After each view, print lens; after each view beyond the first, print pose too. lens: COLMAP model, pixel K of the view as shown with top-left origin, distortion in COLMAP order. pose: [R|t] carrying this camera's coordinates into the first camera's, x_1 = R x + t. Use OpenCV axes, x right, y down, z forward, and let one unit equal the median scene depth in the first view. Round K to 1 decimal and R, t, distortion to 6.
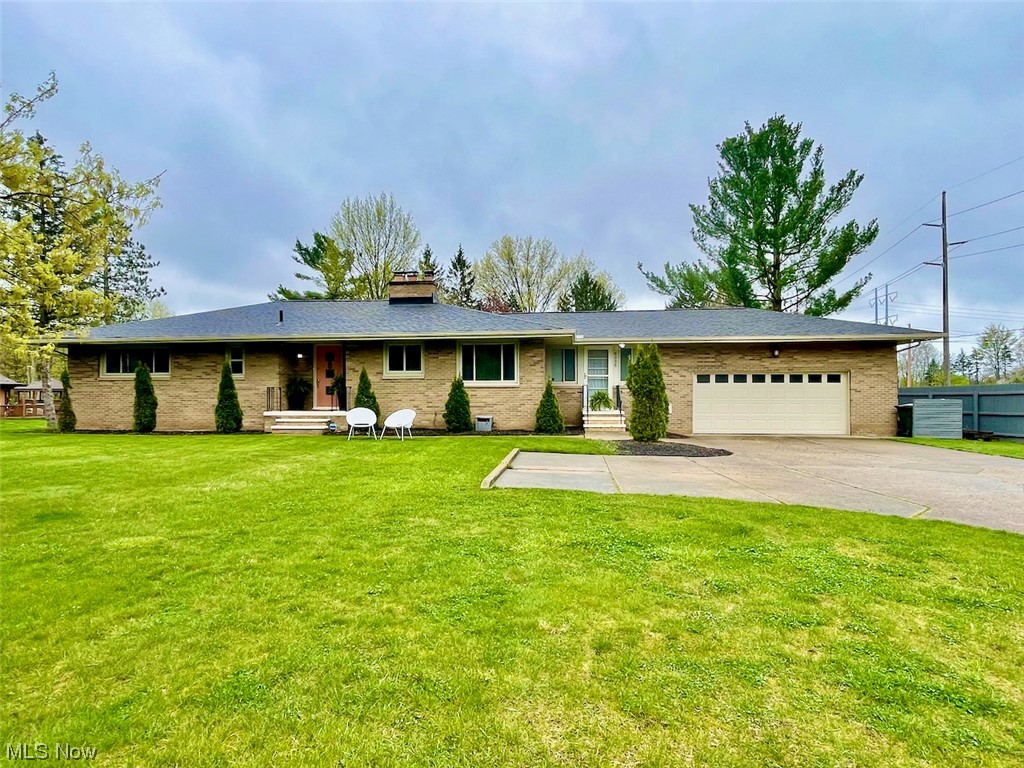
lens RADIAL K [[607.7, 0, 511.4], [0, 607.7, 394.2], [0, 0, 1]] dist [0.045937, 0.000067]
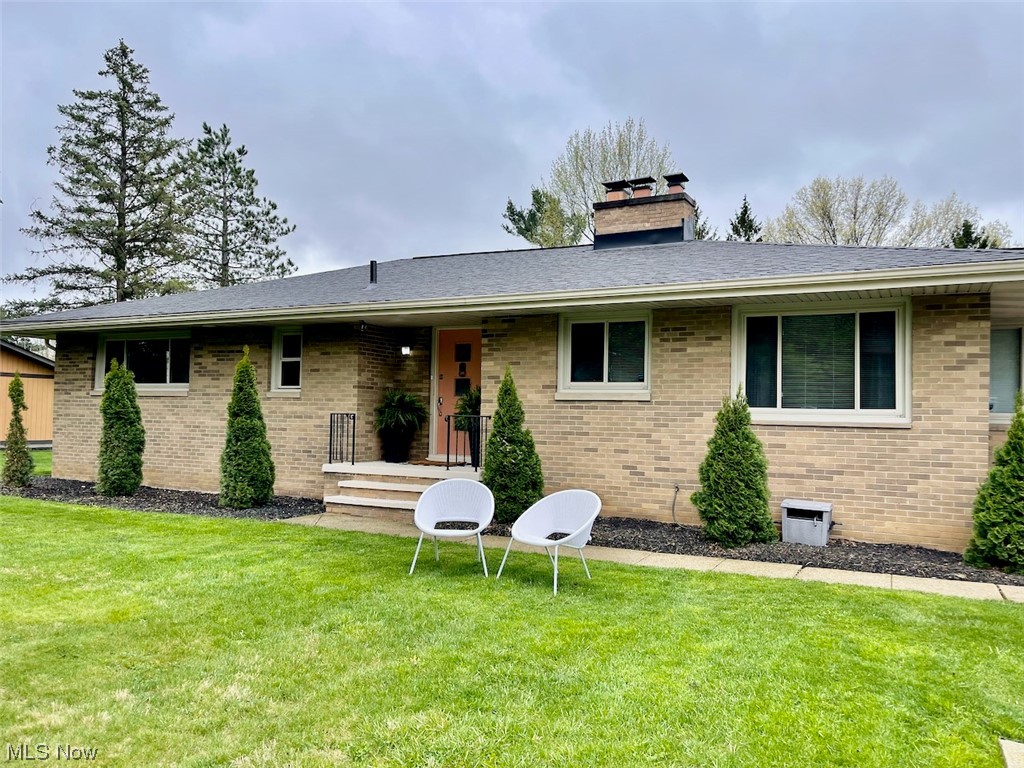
lens RADIAL K [[774.4, 0, 513.4], [0, 774.4, 391.7], [0, 0, 1]] dist [0.040667, -0.034123]
pose [[0.932127, 0.010929, -0.361967, -0.038631], [-0.022128, 0.999396, -0.026808, -0.015231], [0.361455, 0.032998, 0.931805, 0.468470]]
